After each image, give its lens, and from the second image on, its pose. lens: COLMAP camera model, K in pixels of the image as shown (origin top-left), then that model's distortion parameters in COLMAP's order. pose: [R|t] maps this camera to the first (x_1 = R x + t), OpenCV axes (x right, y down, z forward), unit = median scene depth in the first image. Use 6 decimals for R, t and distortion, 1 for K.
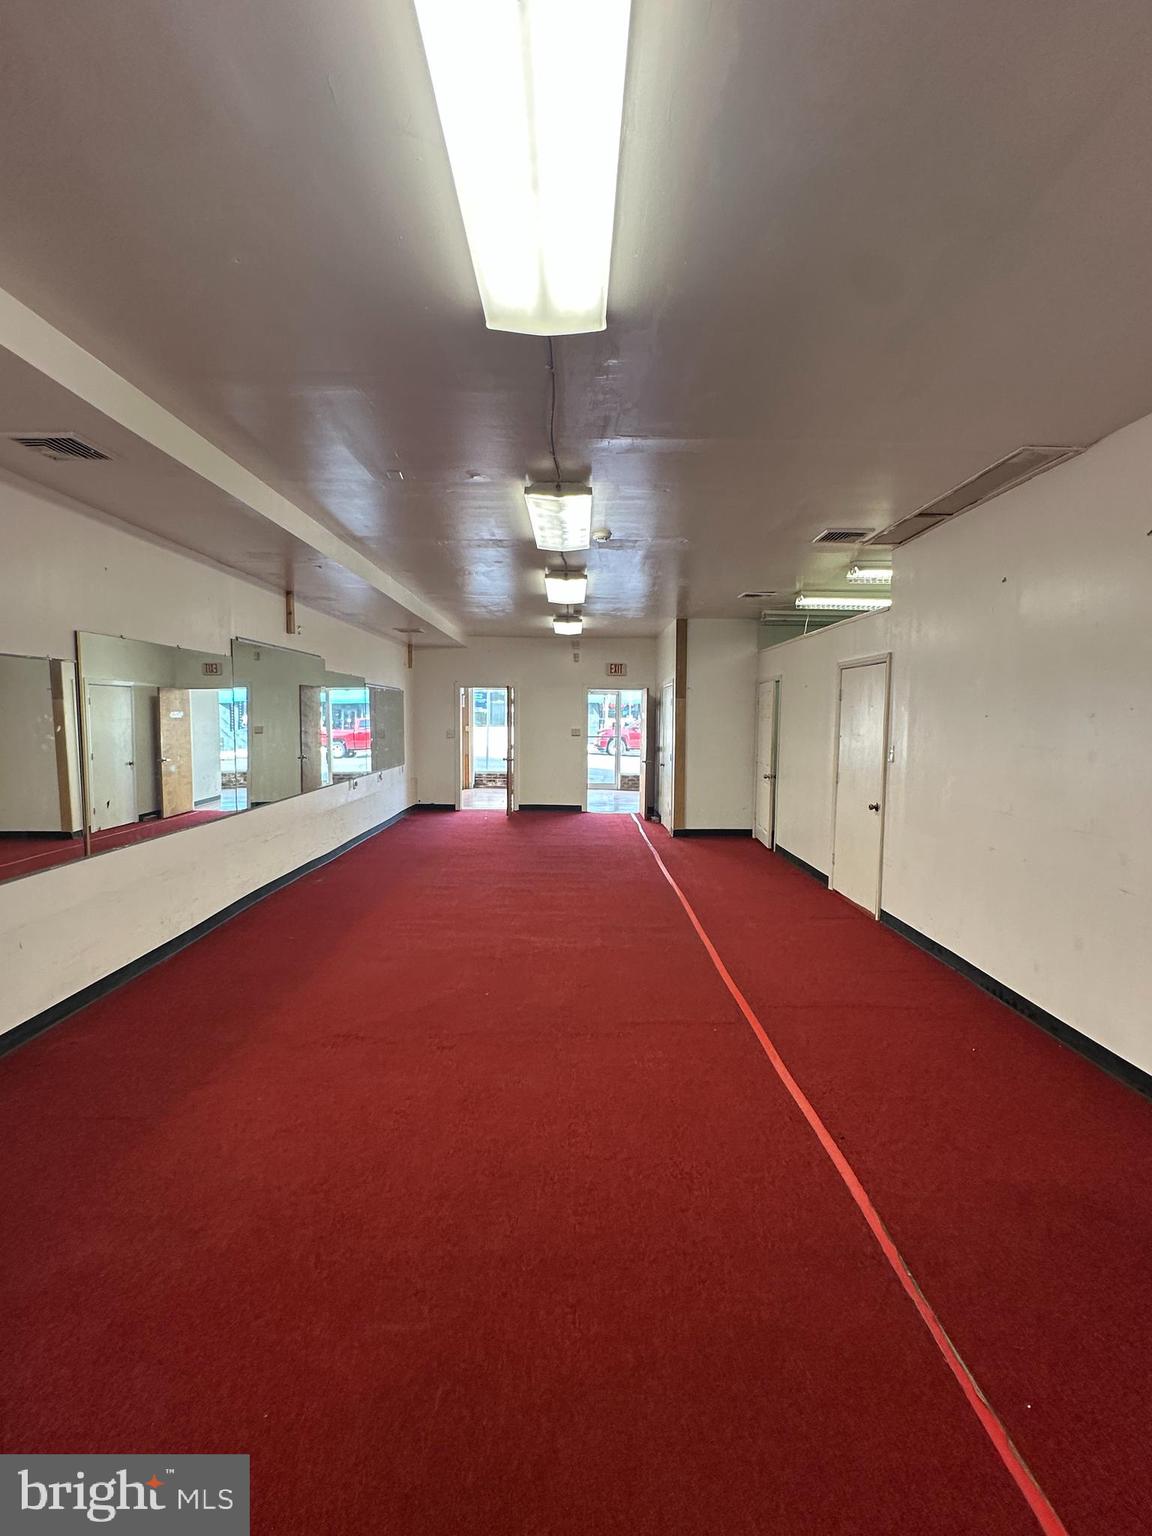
lens RADIAL K [[724.1, 0, 580.0], [0, 724.1, 771.6], [0, 0, 1]] dist [-0.001459, 0.000001]
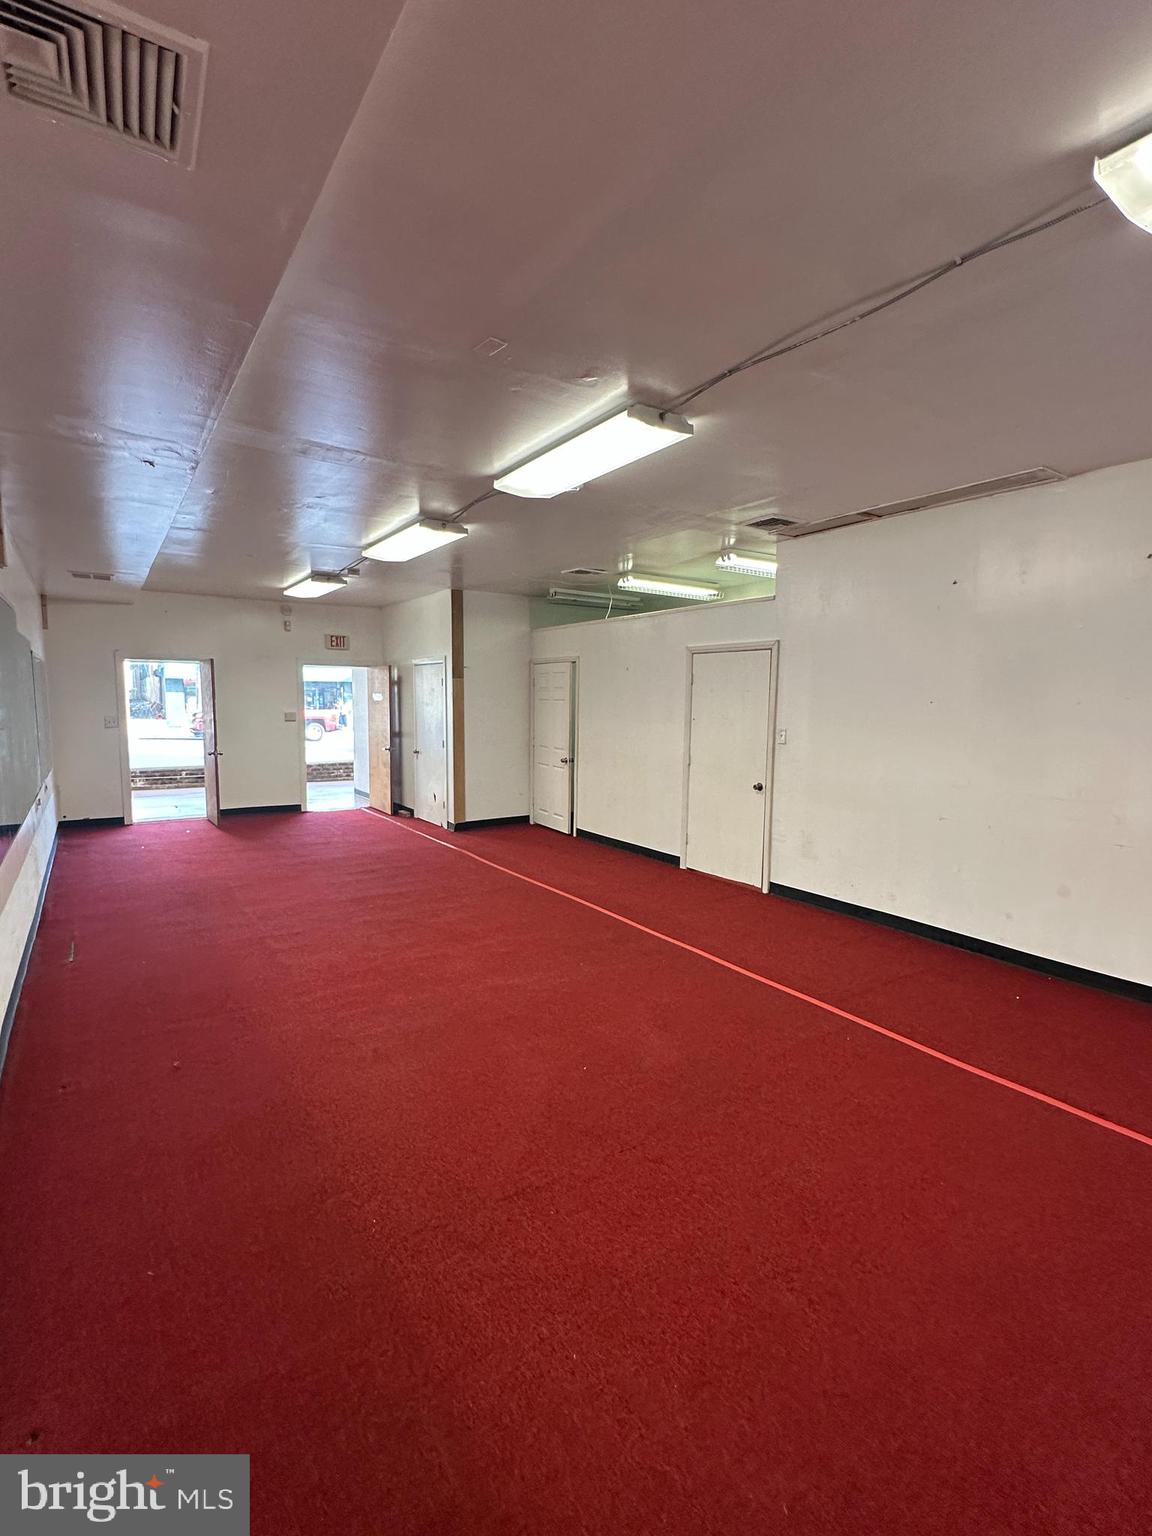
lens RADIAL K [[724.1, 0, 580.2], [0, 724.1, 766.1], [0, 0, 1]] dist [-0.001459, 0.000001]
pose [[0.835611, -0.052063, 0.546848, -0.225157], [0.039699, 0.998619, 0.034413, -0.016076], [-0.547885, -0.007047, 0.836524, 0.153768]]
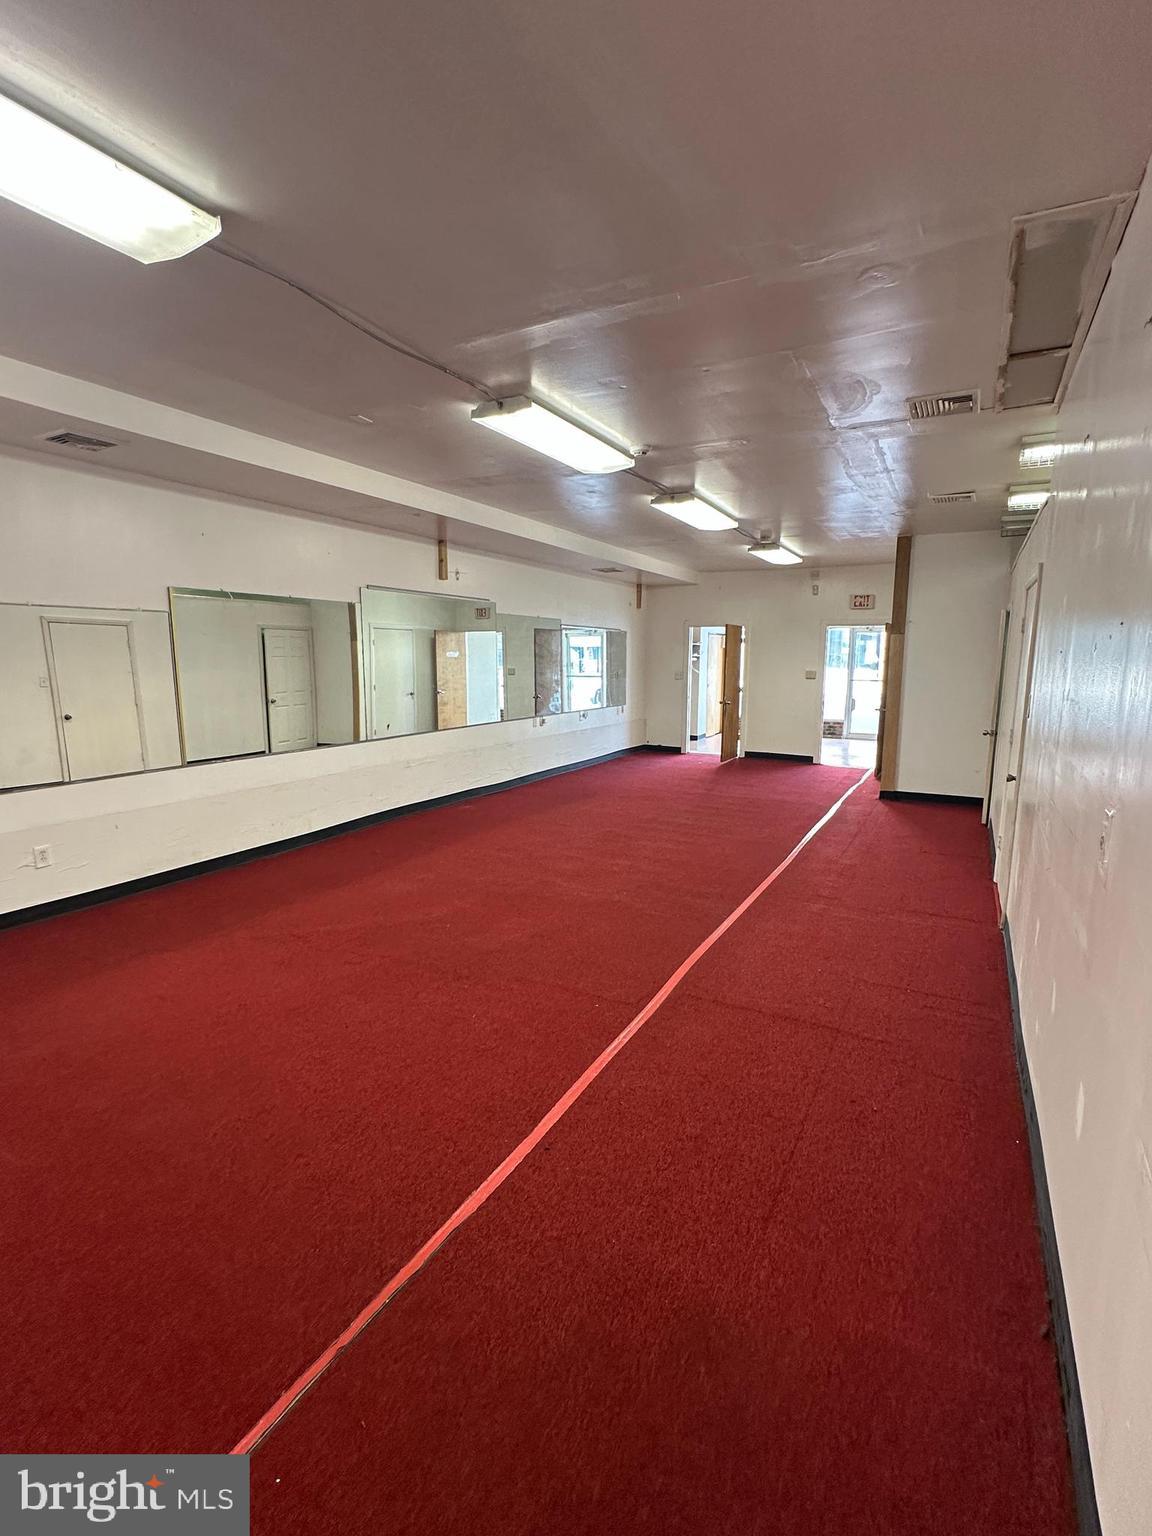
lens RADIAL K [[724.1, 0, 576.9], [0, 724.1, 771.1], [0, 0, 1]] dist [-0.001459, 0.000001]
pose [[0.876620, 0.076876, -0.475003, 0.214438], [-0.038808, 0.995235, 0.089452, -0.005102], [0.479616, -0.059982, 0.875426, 0.081952]]
